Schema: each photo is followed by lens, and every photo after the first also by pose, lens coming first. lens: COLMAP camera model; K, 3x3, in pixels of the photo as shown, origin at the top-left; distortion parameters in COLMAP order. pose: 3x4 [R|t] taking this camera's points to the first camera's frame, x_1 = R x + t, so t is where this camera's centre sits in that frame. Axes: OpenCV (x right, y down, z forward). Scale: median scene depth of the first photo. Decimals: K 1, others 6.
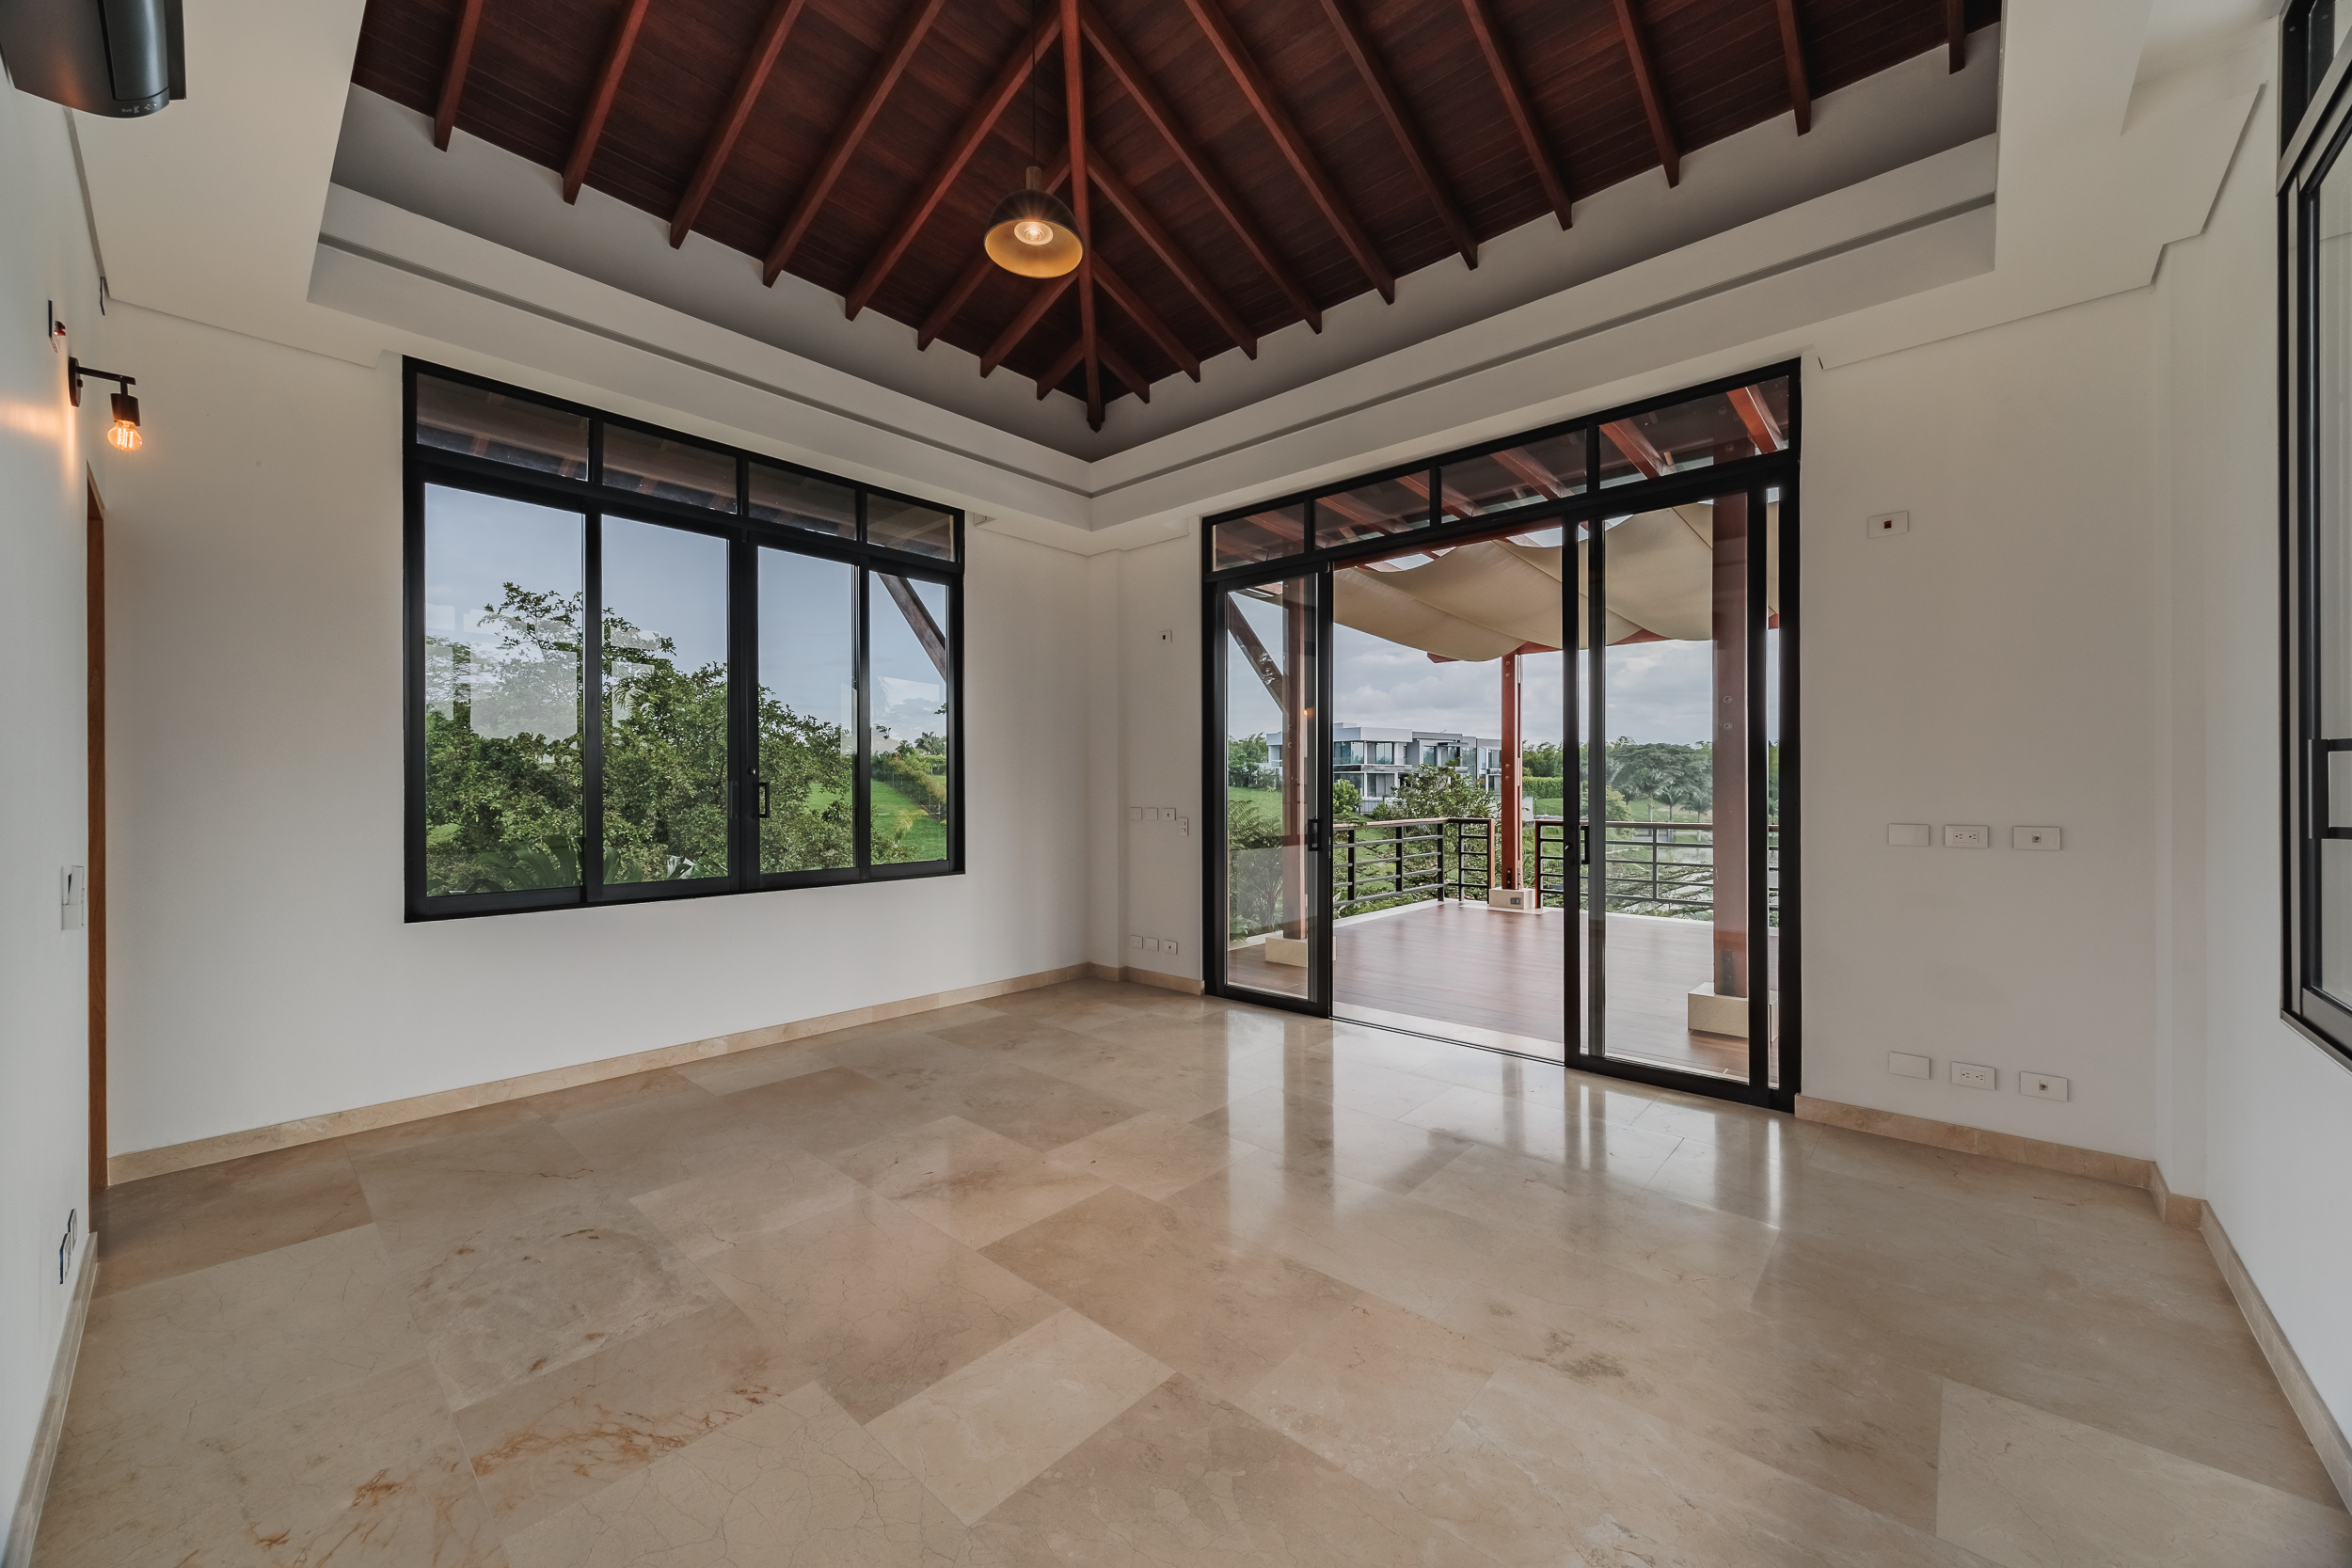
lens RADIAL K [[882.1, 0, 1176.3], [0, 882.1, 794.4], [0, 0, 1]] dist [0.000126, -0.000294]
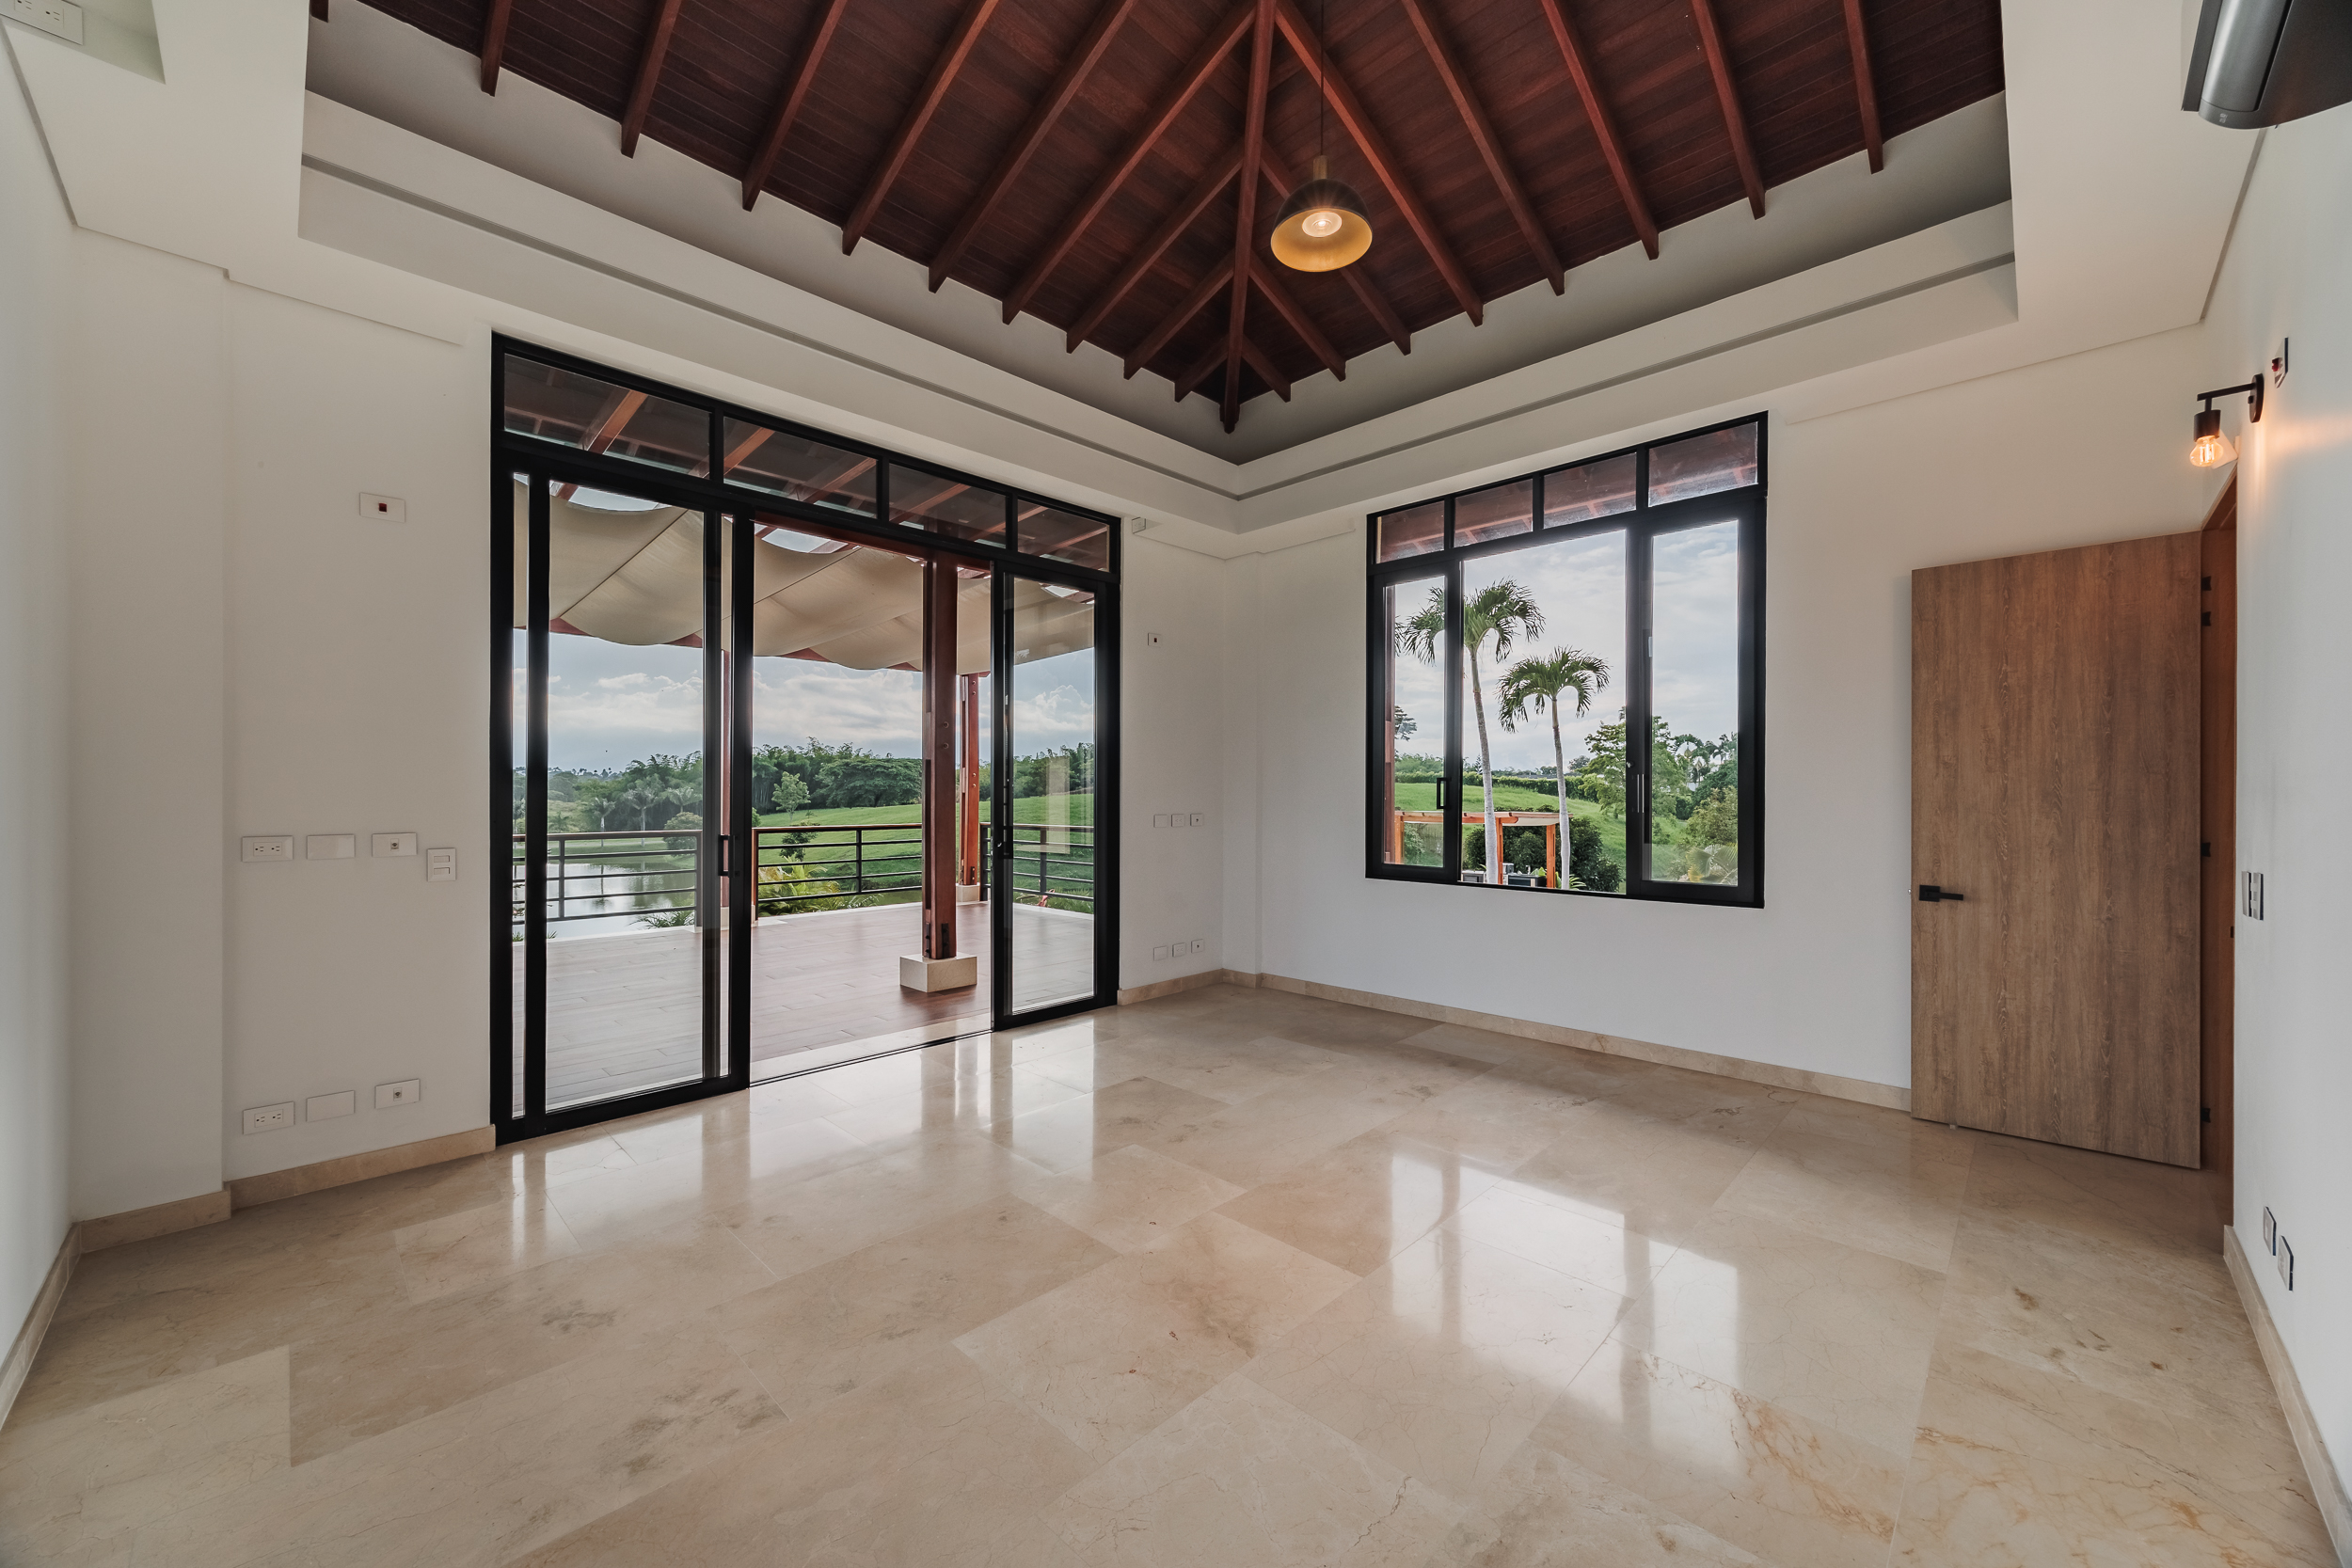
lens RADIAL K [[885.6, 0, 1175.9], [0, 885.6, 801.6], [0, 0, 1]] dist [0.000771, 0.000610]
pose [[0.038827, -0.006827, 0.999223, -0.726929], [0.008310, 0.999944, 0.006509, -0.003261], [-0.999211, 0.008051, 0.038882, 0.710297]]
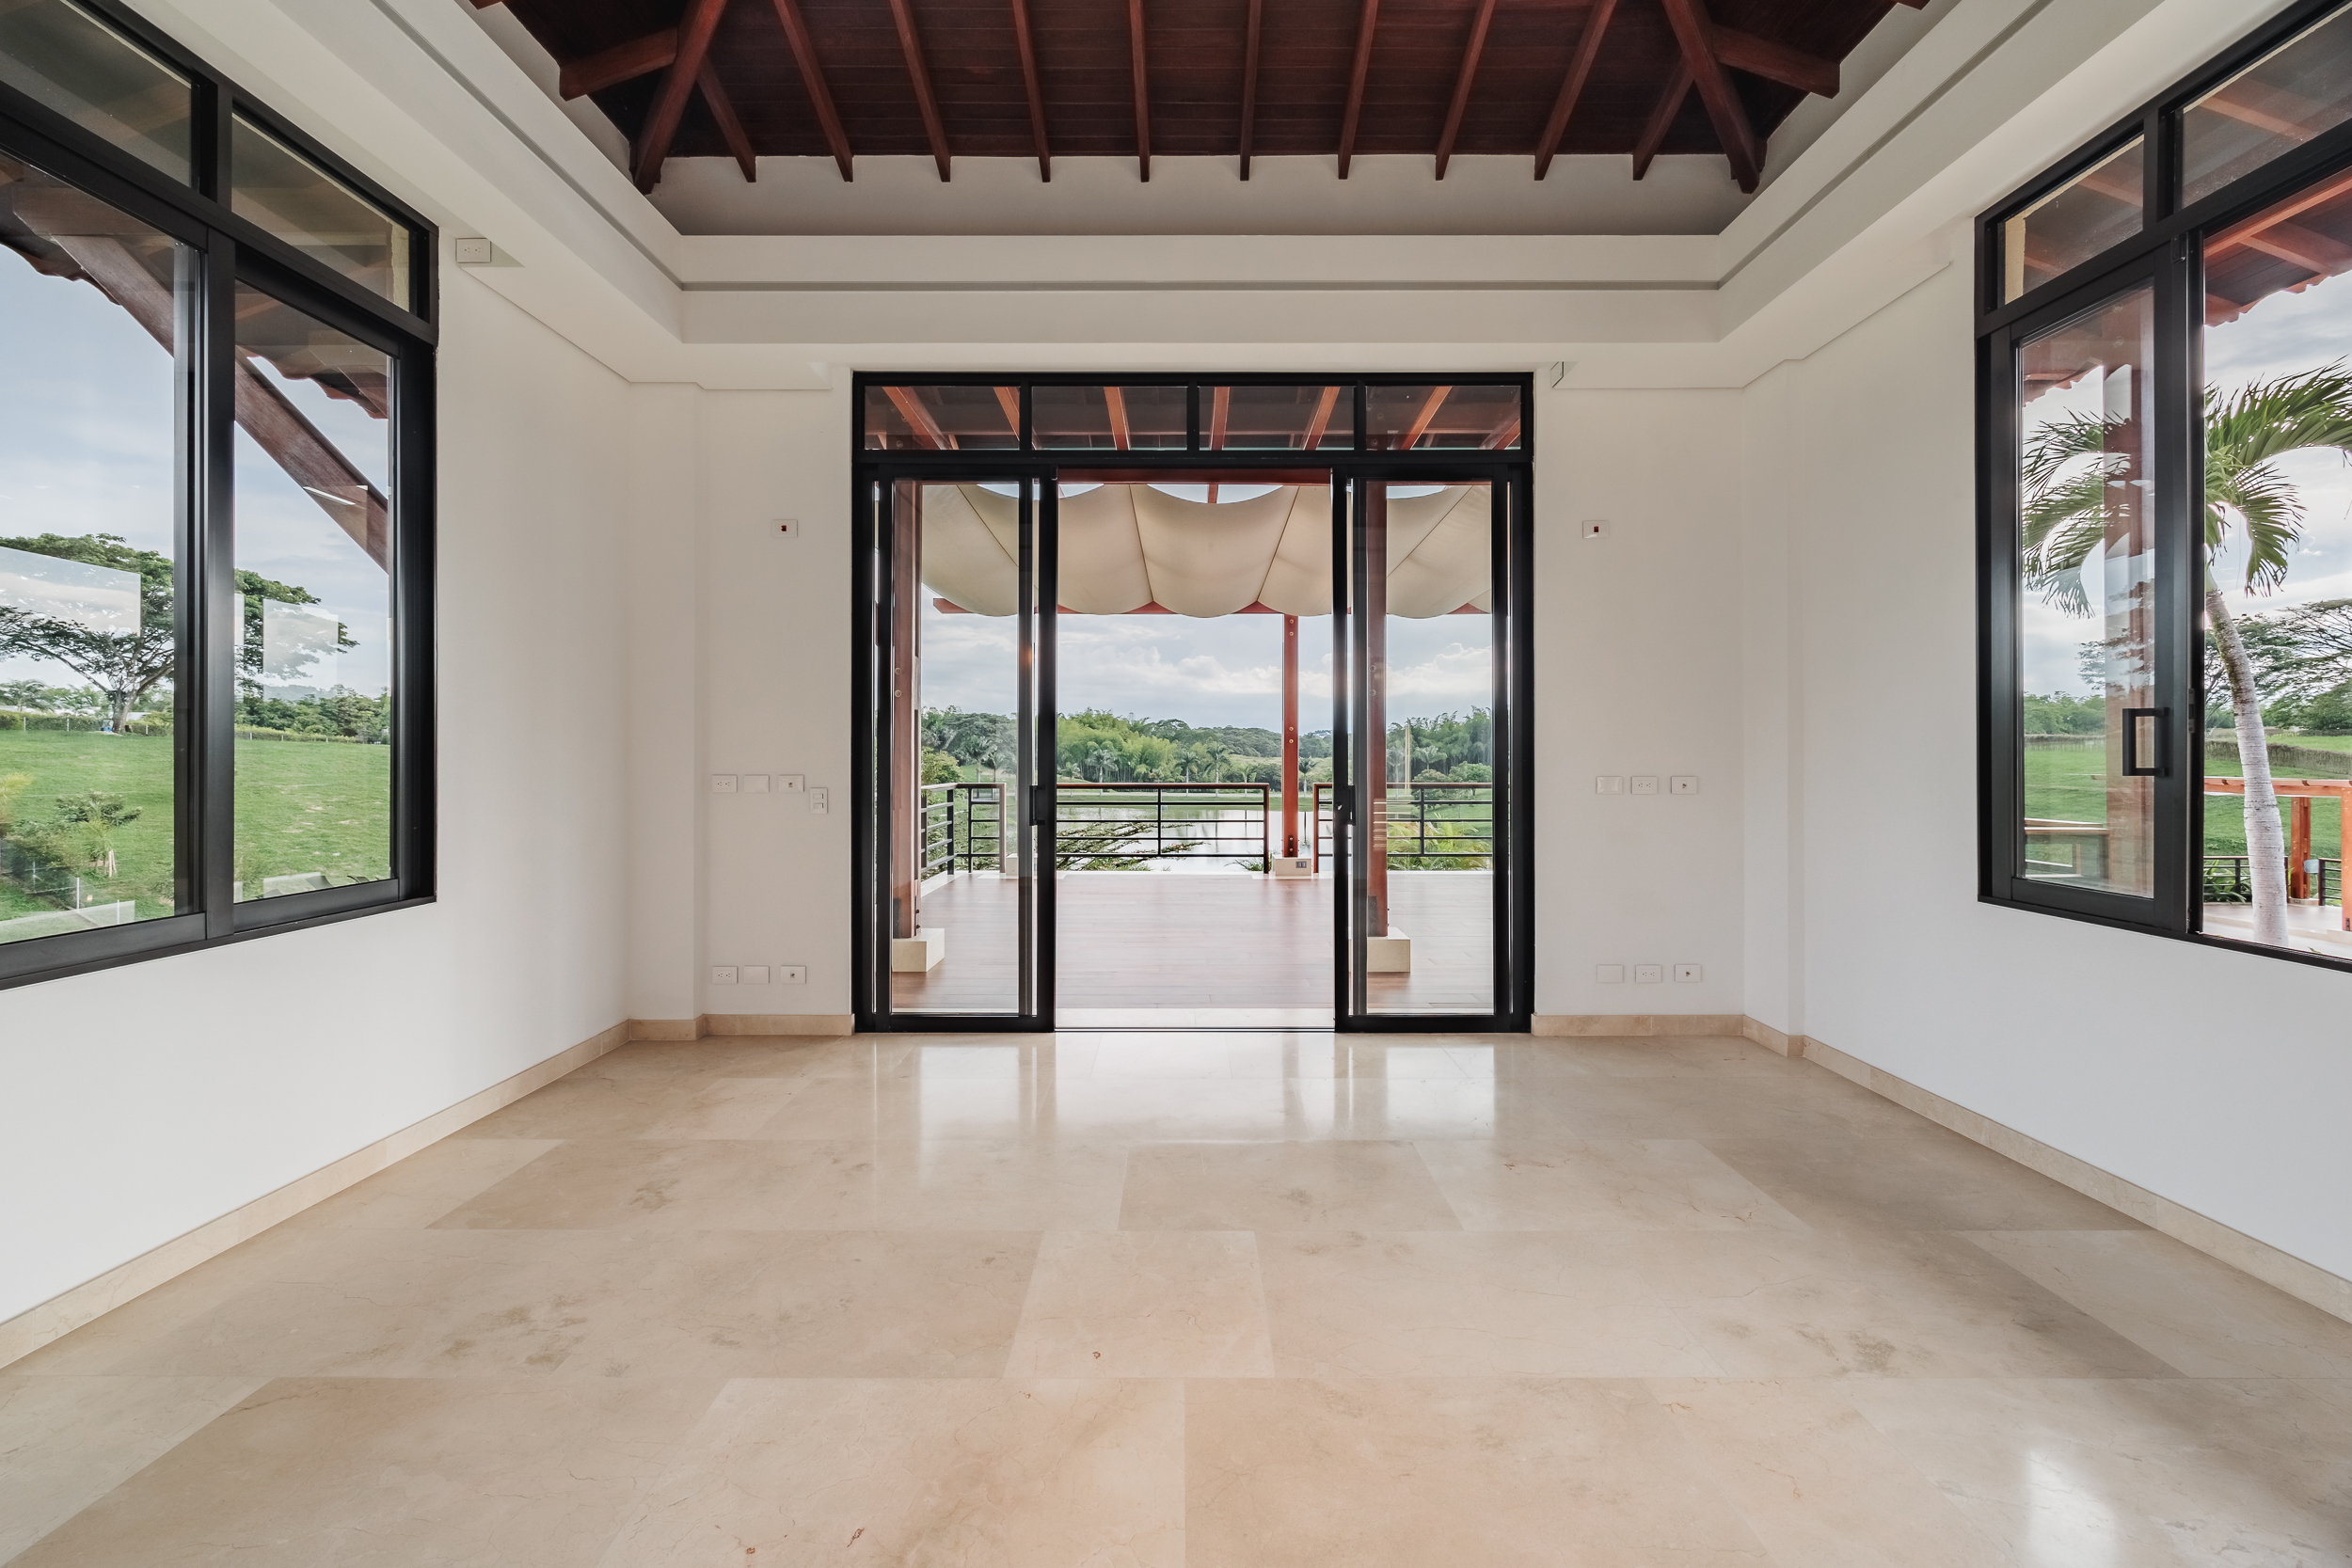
lens RADIAL K [[885.6, 0, 1181.0], [0, 885.6, 756.5], [0, 0, 1]] dist [0.000771, 0.000610]
pose [[0.741454, -0.000448, 0.671004, -0.347803], [0.003172, 0.999991, -0.002837, 0.005010], [-0.670996, 0.004232, 0.741449, 0.383016]]
